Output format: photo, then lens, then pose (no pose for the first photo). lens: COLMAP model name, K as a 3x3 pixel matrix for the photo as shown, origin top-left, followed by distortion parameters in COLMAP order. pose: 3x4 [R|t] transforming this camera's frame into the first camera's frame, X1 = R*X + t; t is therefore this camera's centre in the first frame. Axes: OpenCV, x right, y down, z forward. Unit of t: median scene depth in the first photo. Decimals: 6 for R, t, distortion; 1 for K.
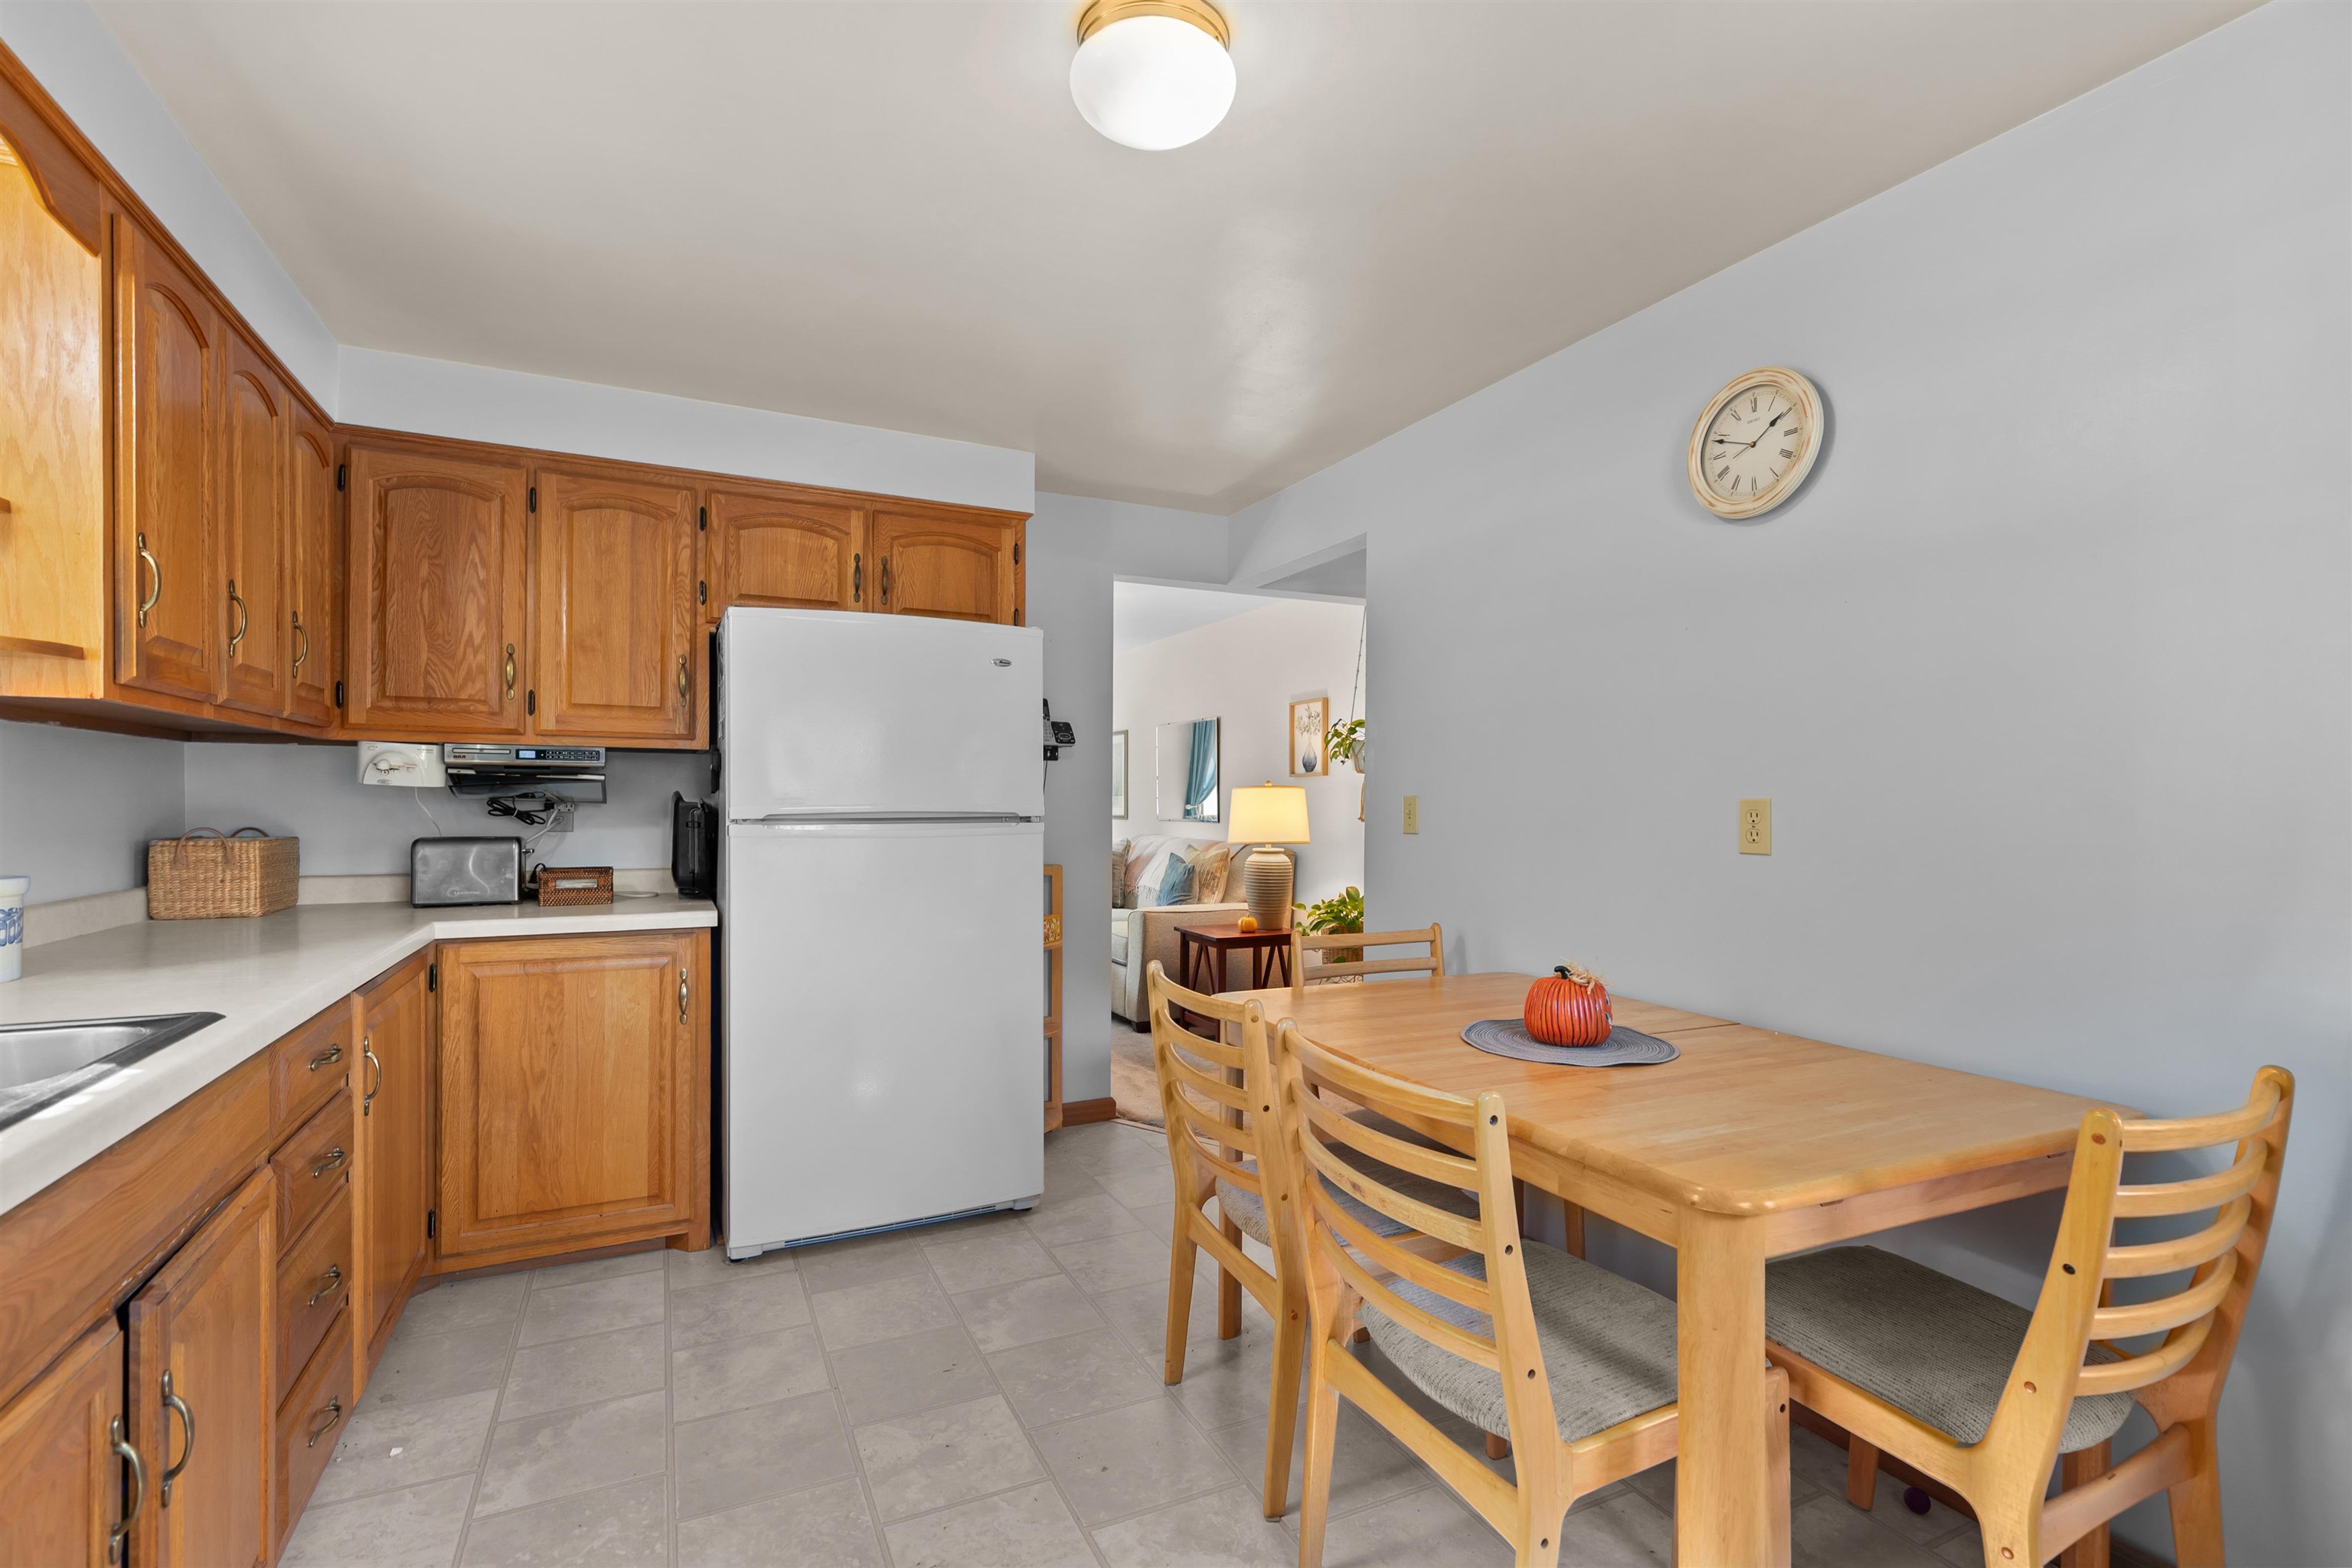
lens RADIAL K [[1062.1, 0, 1173.2], [0, 1062.1, 803.9], [0, 0, 1]] dist [0.005995, -0.001491]
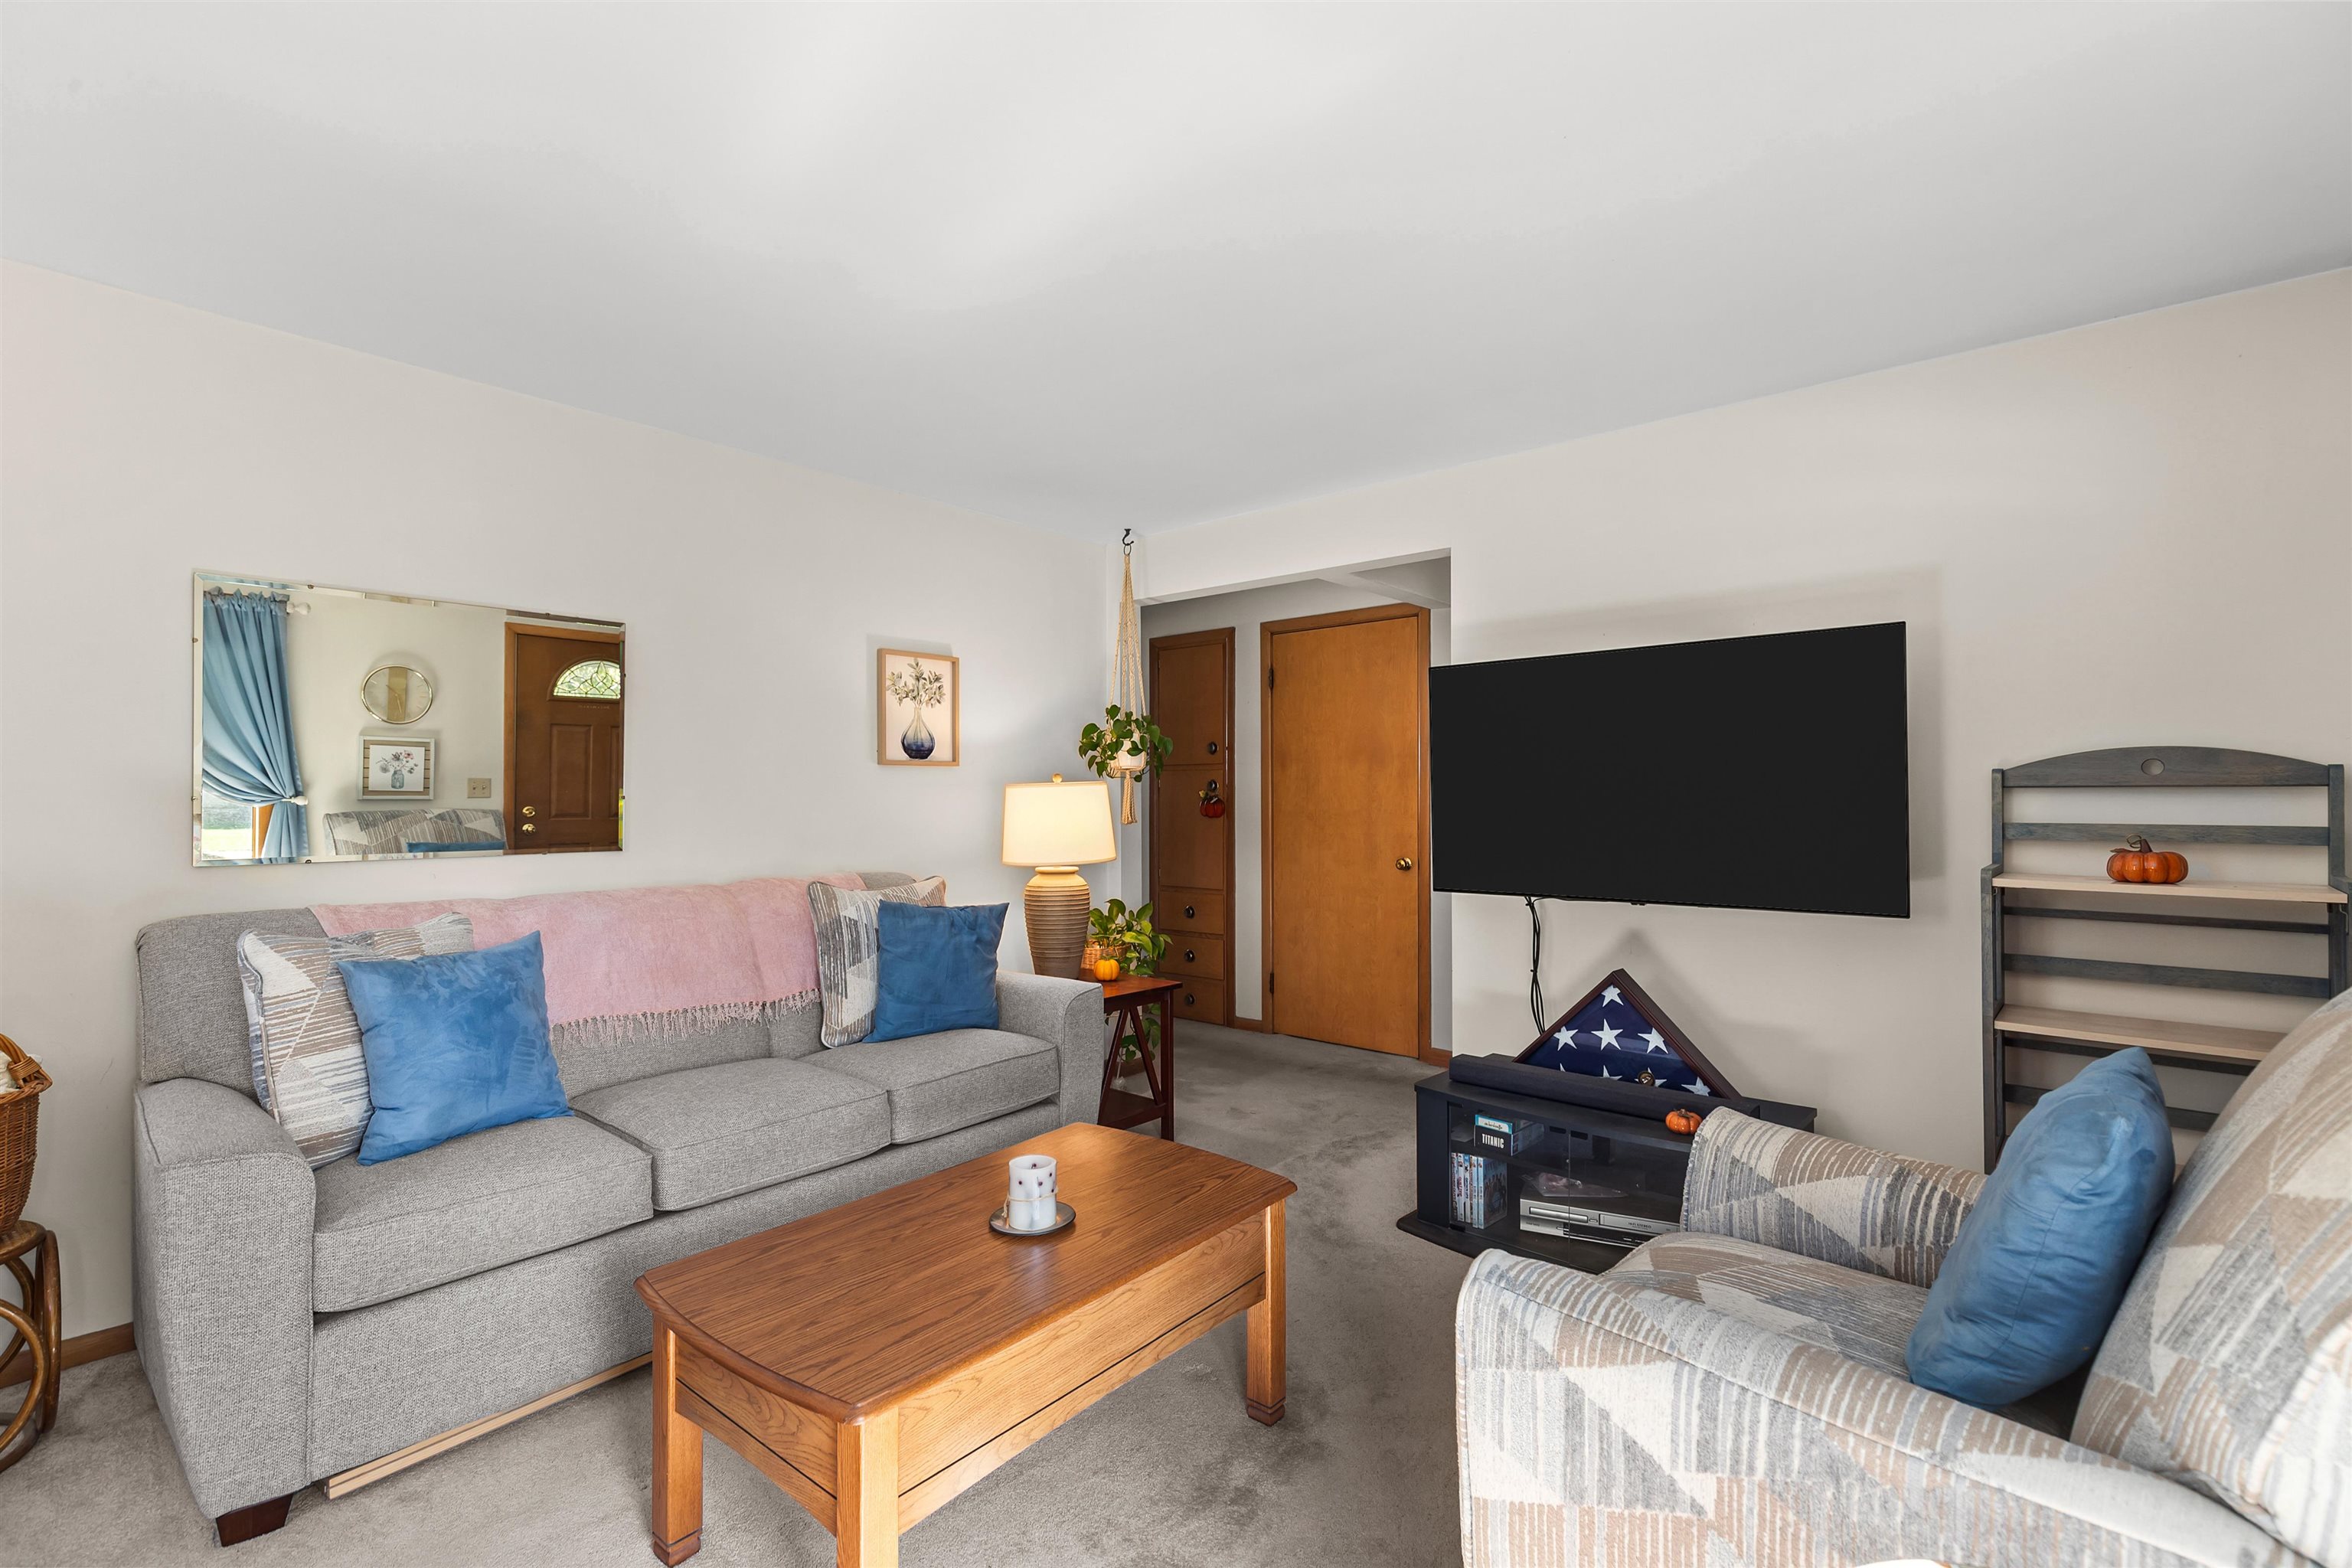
lens RADIAL K [[1053.5, 0, 1175.1], [0, 1053.5, 791.3], [0, 0, 1]] dist [0.009763, -0.004281]
pose [[-0.415406, 0.000212, 0.909636, -1.142868], [-0.000843, 0.999999, -0.000618, -0.017818], [-0.909636, -0.001023, -0.415405, 2.316968]]
